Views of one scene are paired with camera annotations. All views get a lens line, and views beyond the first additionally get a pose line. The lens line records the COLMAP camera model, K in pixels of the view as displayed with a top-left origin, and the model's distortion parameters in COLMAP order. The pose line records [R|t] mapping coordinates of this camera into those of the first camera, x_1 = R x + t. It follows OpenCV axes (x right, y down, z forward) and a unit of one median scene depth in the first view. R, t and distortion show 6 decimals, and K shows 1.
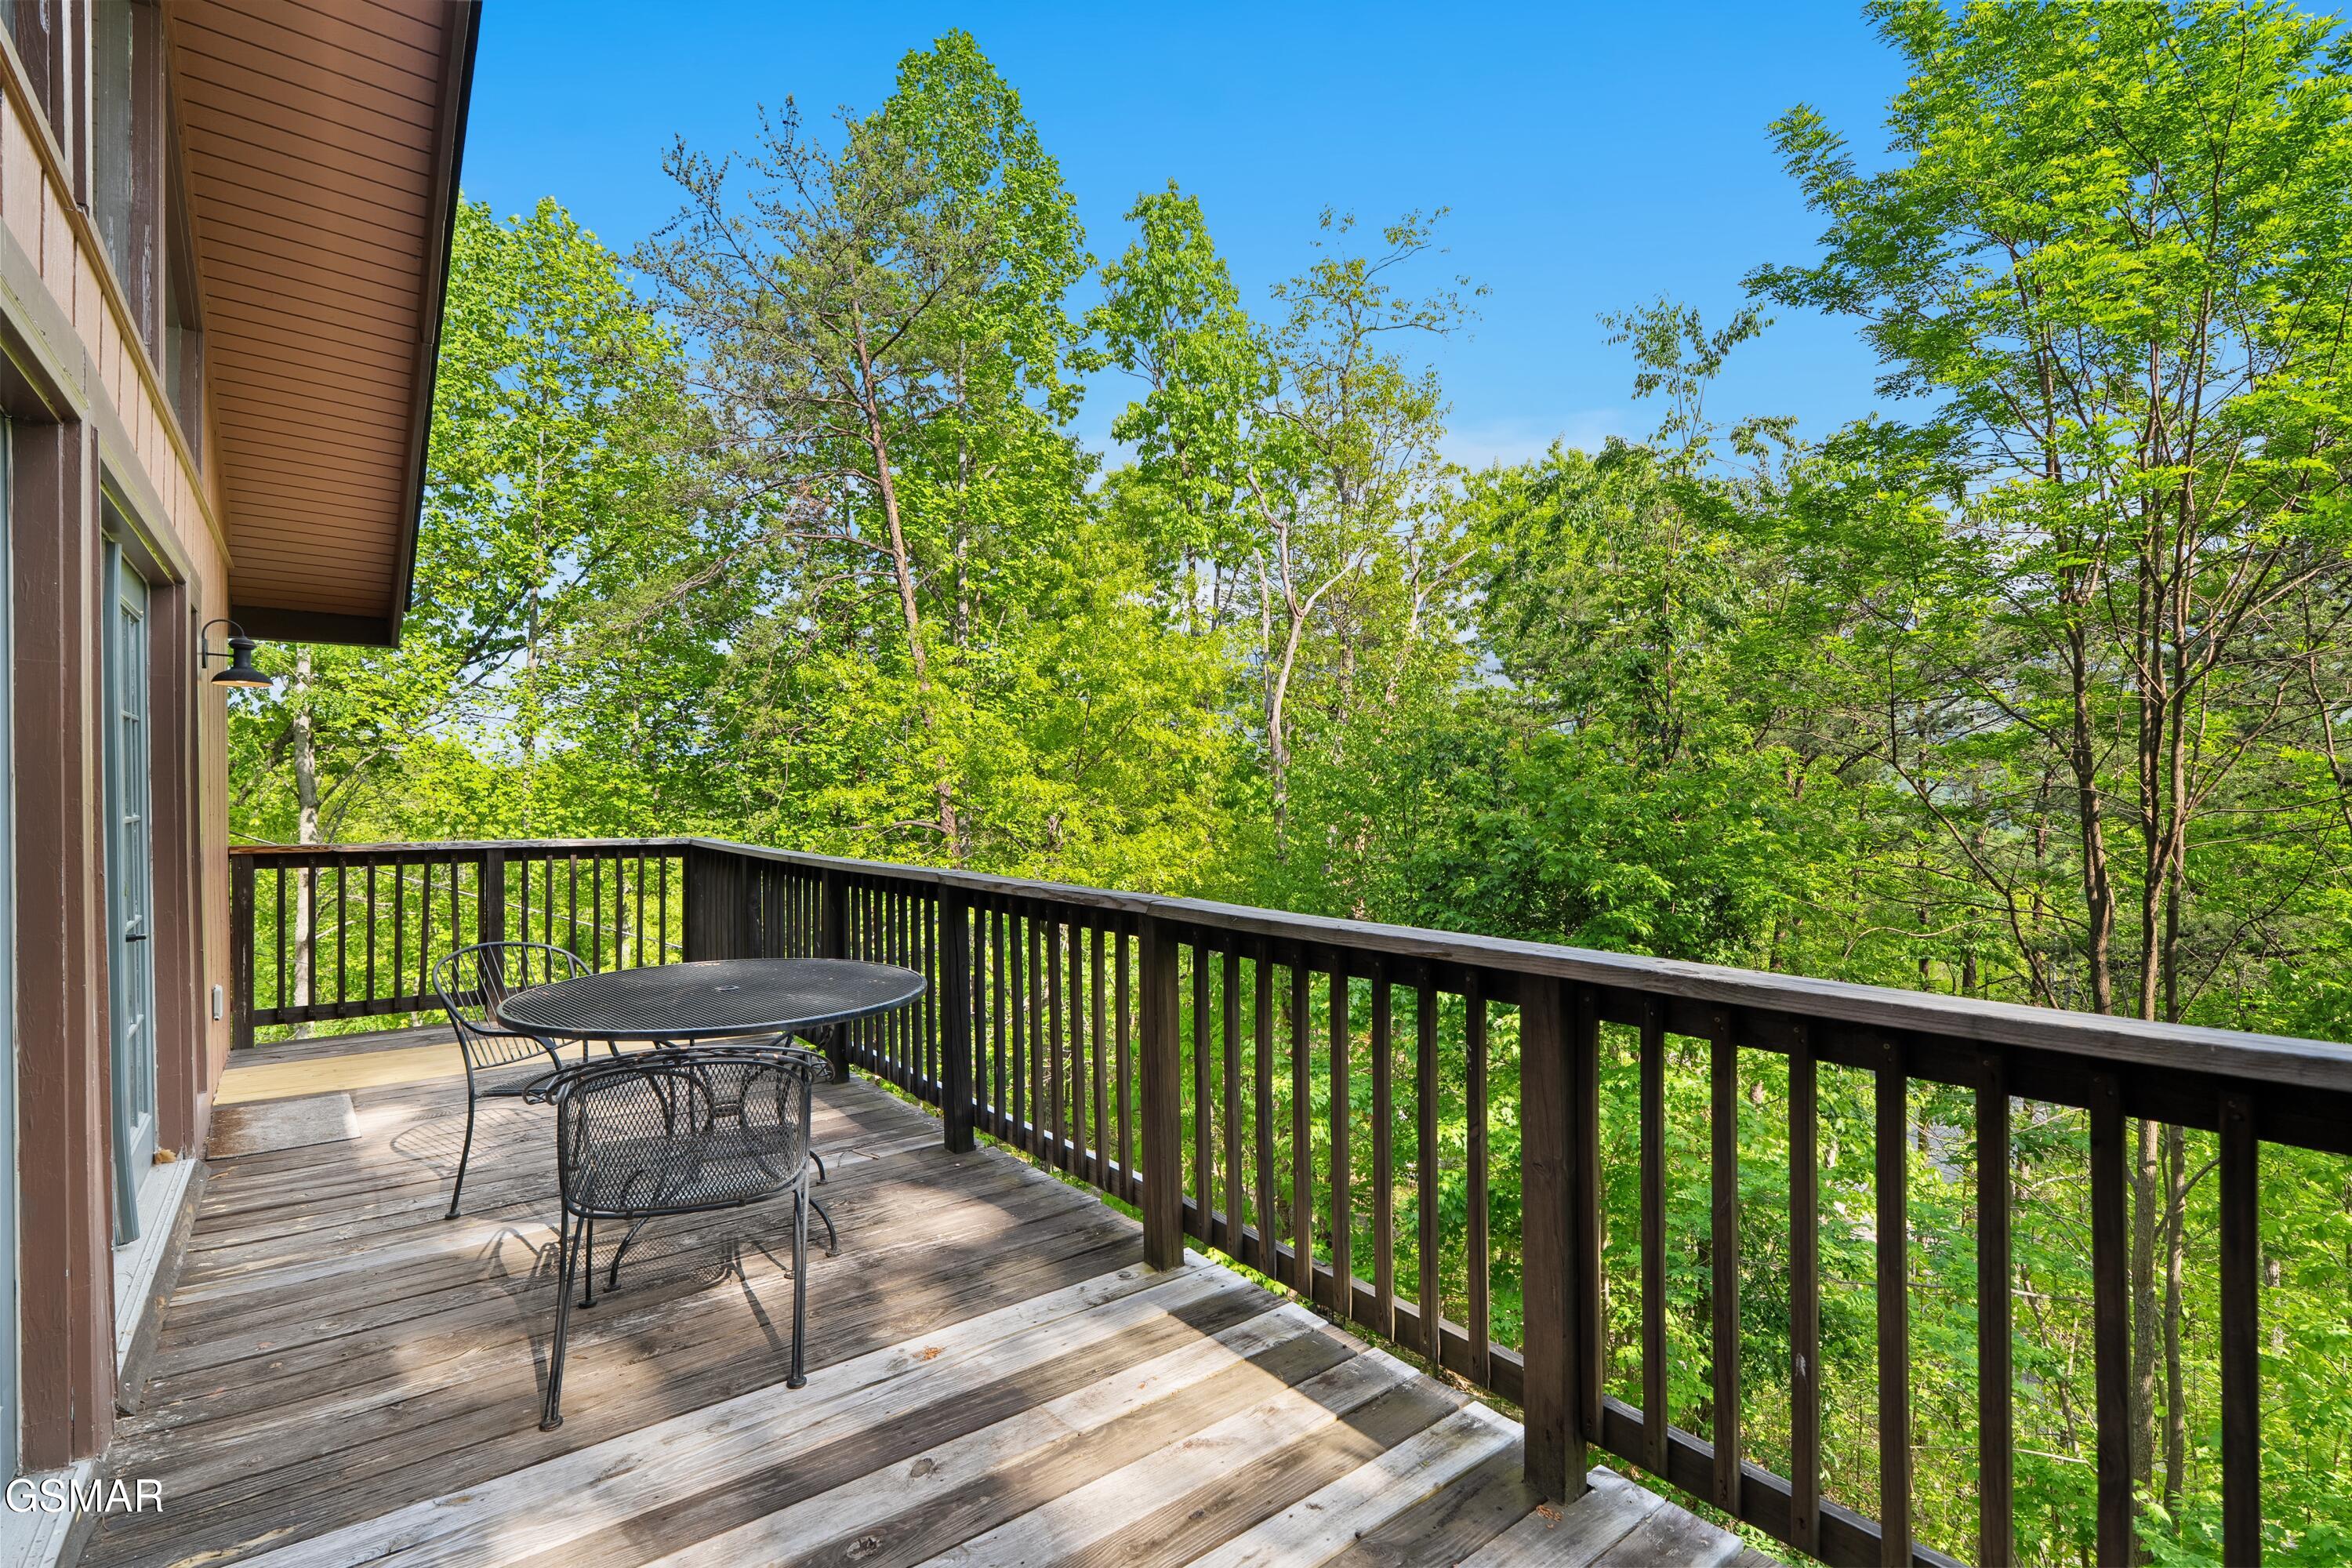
lens RADIAL K [[1072.5, 0, 1171.7], [0, 1072.5, 781.0], [0, 0, 1]] dist [0.001265, 0.000747]
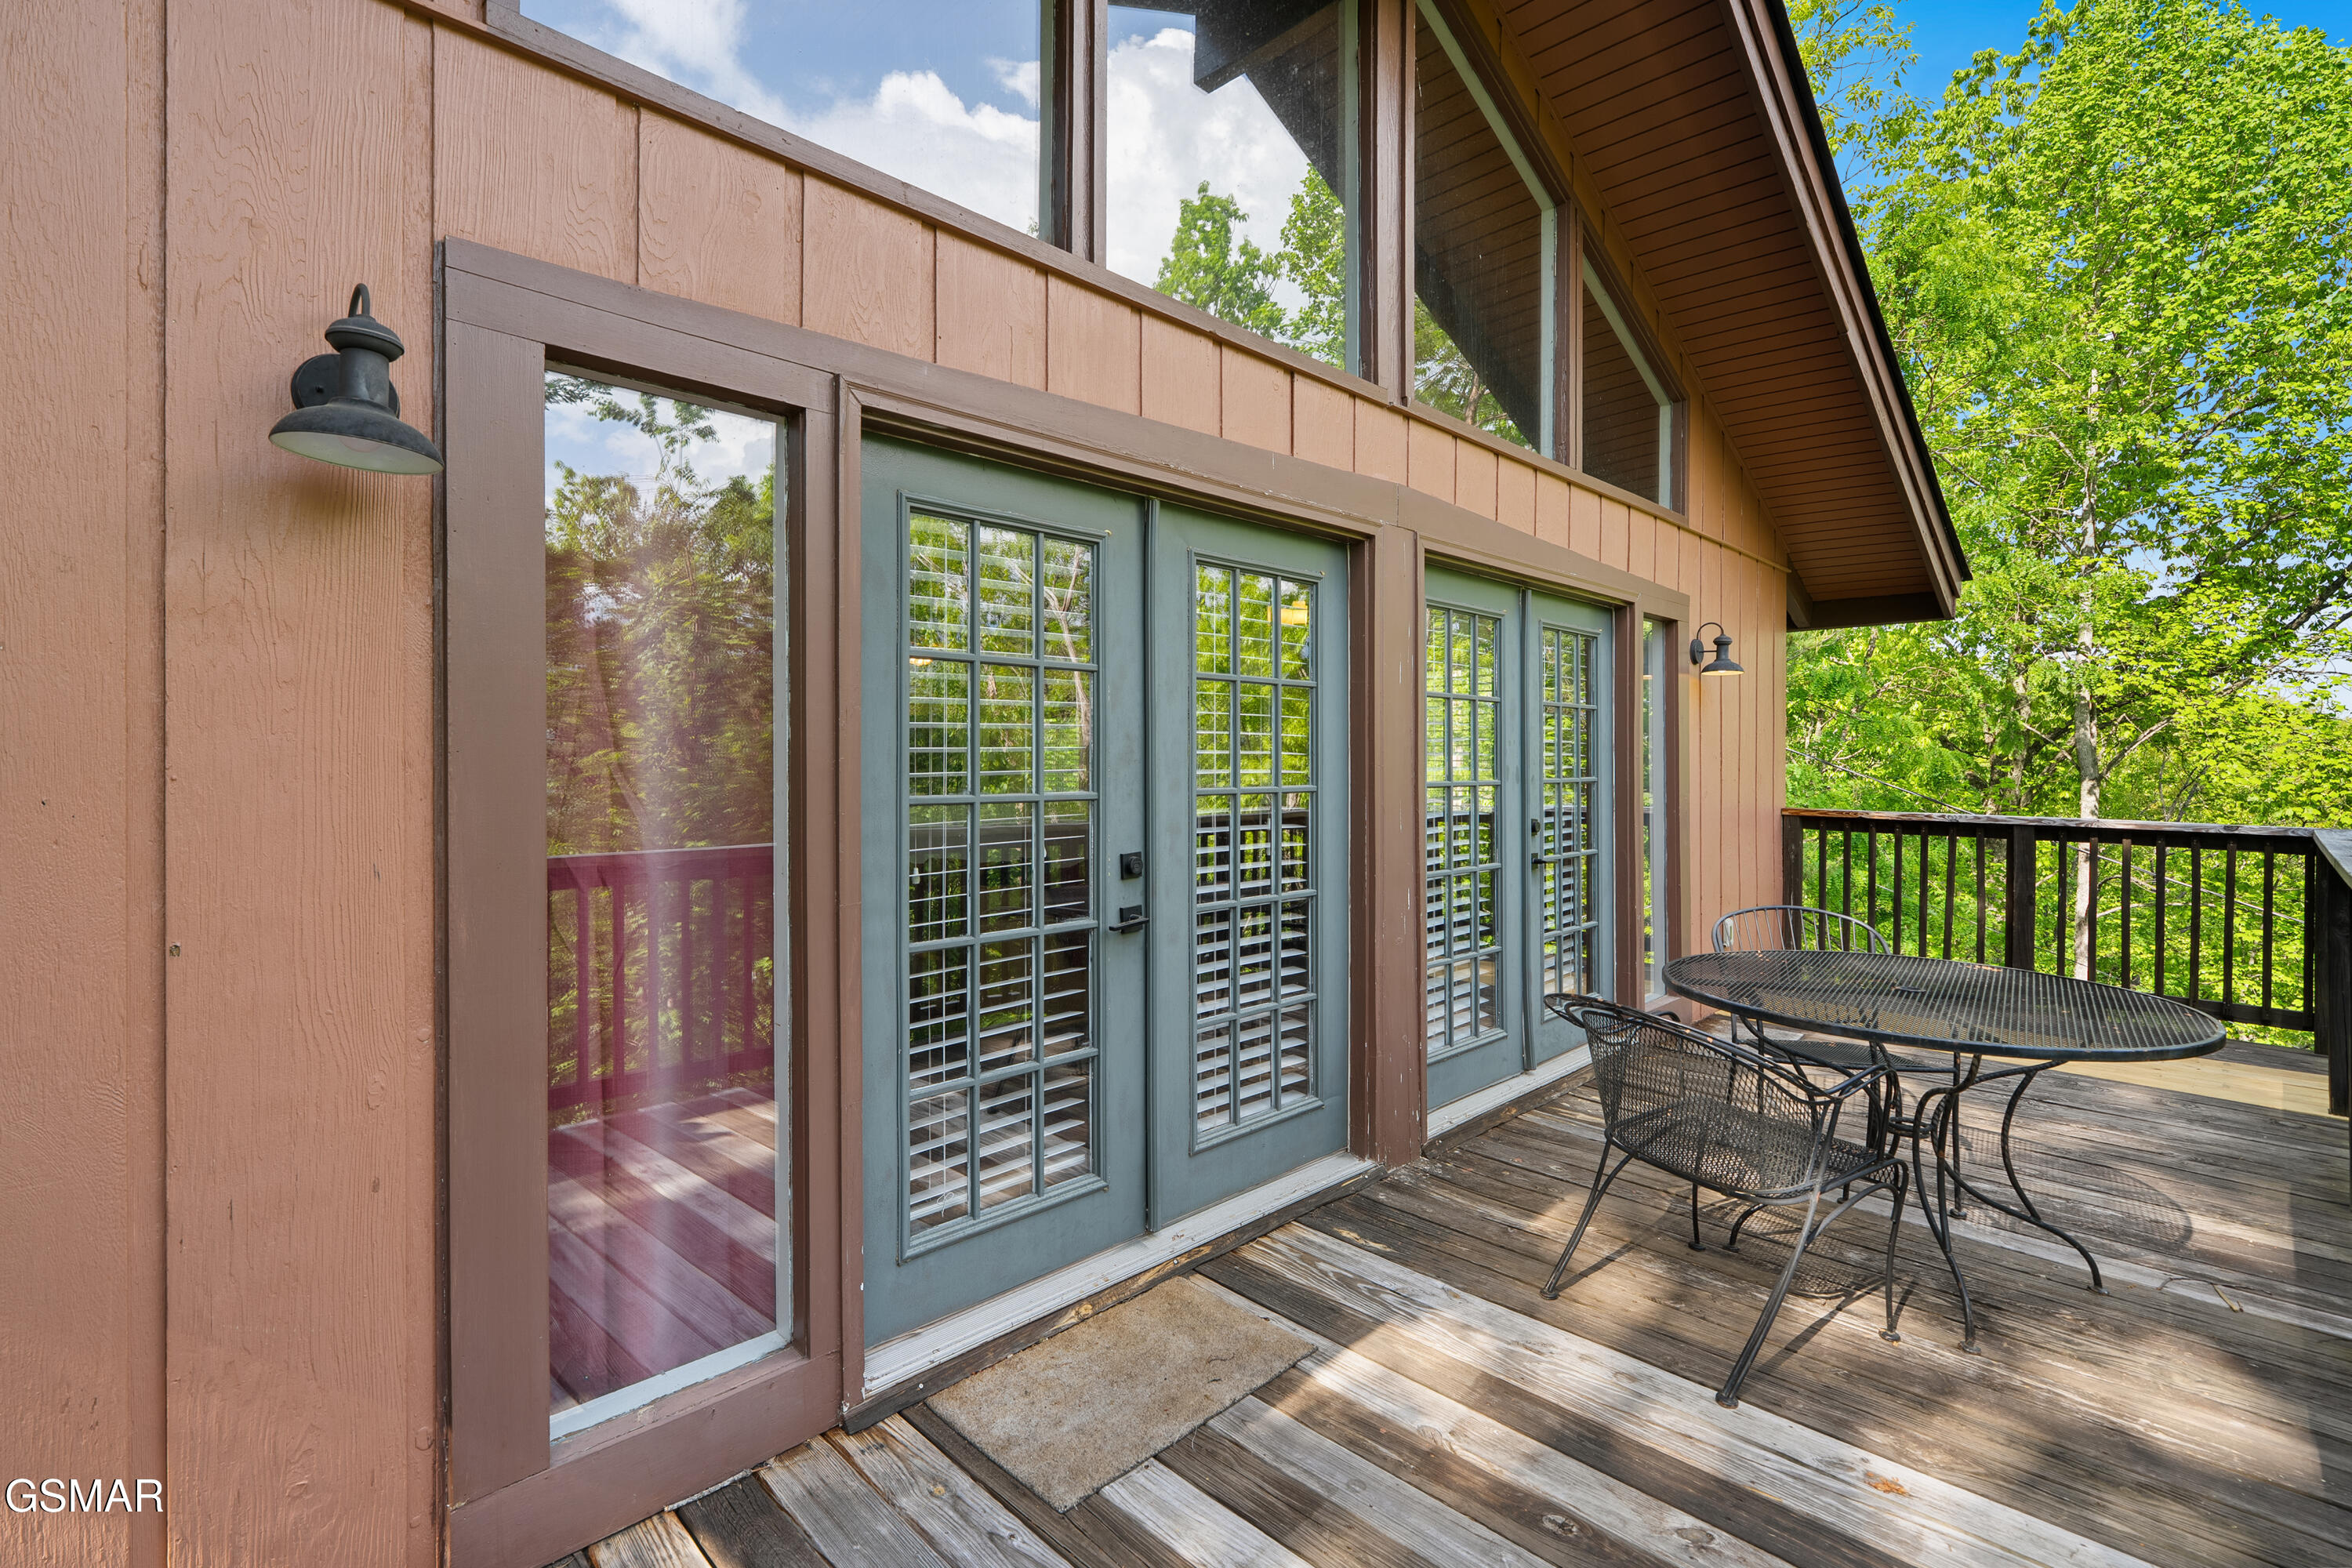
lens RADIAL K [[1072.5, 0, 1156.8], [0, 1072.5, 770.2], [0, 0, 1]] dist [0.001265, 0.000747]
pose [[0.121890, 0.012561, -0.992464, 0.390940], [0.002307, 0.999914, 0.012939, 0.004880], [0.992541, -0.003867, 0.121851, 0.316942]]
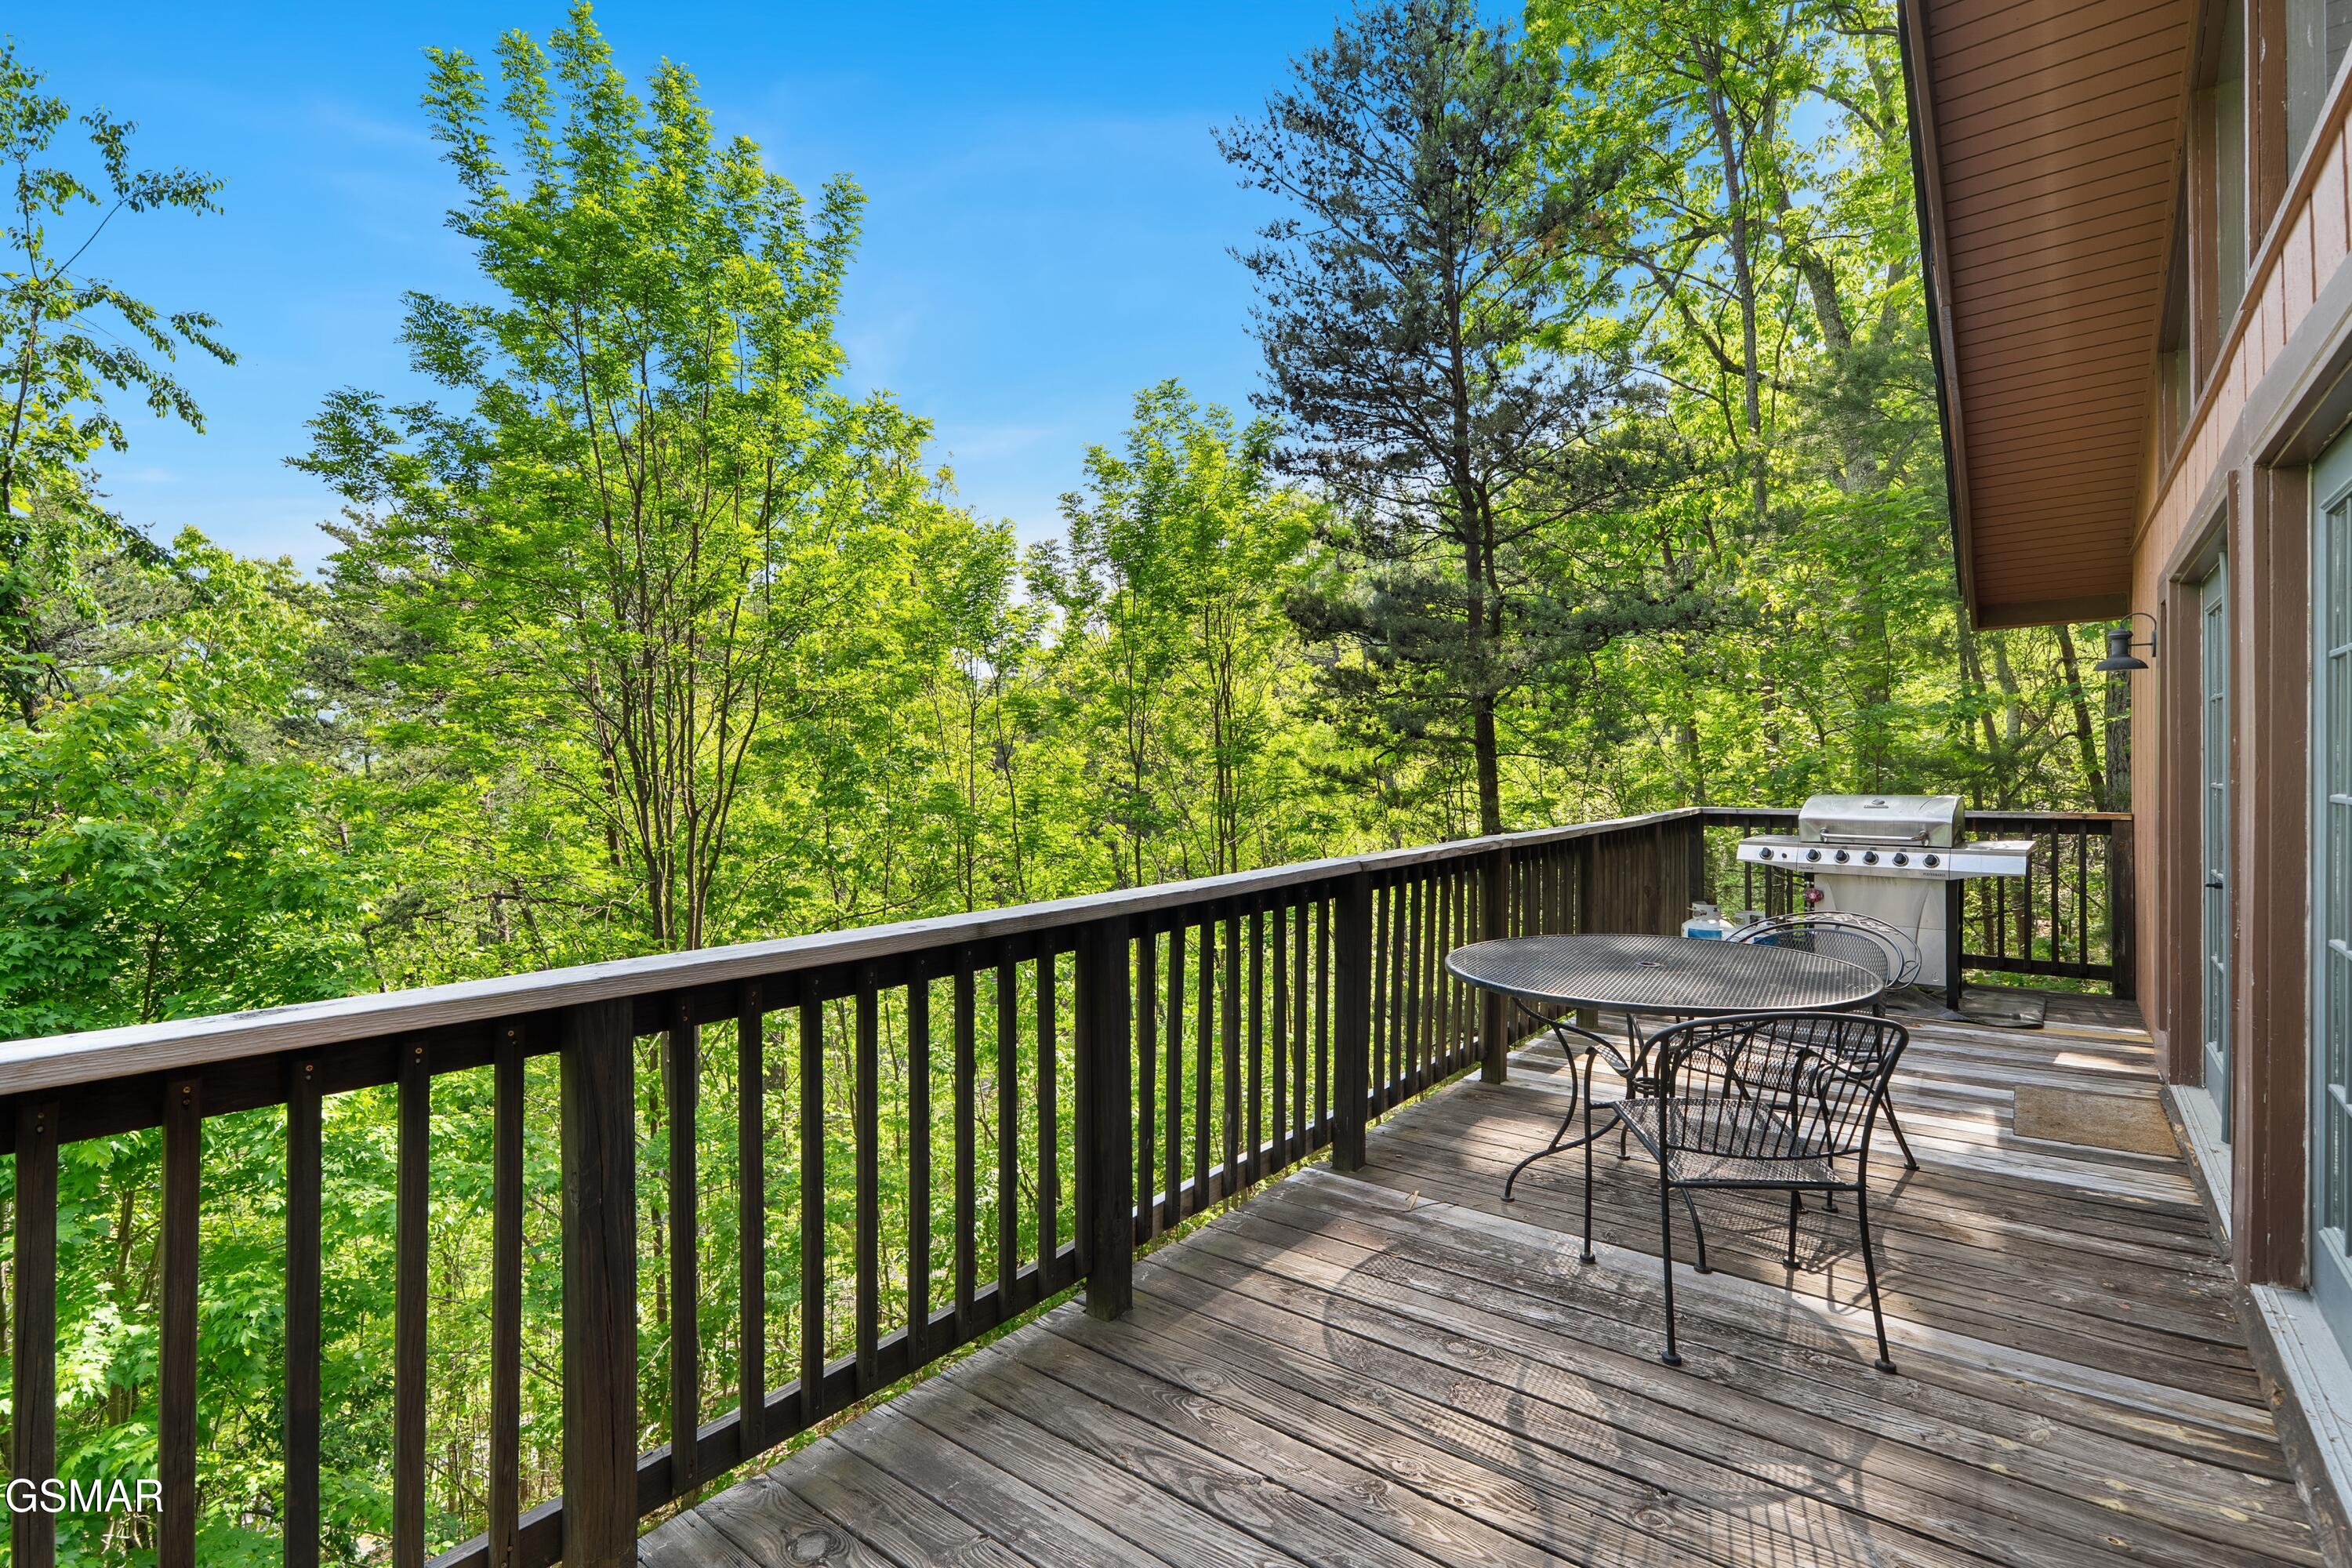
lens RADIAL K [[1072.5, 0, 1190.8], [0, 1072.5, 783.0], [0, 0, 1]] dist [0.001265, 0.000747]
pose [[-0.242867, 0.003525, 0.970053, -1.353343], [0.002644, 0.999992, -0.002971, 0.033762], [-0.970056, 0.001843, -0.242874, 1.761291]]
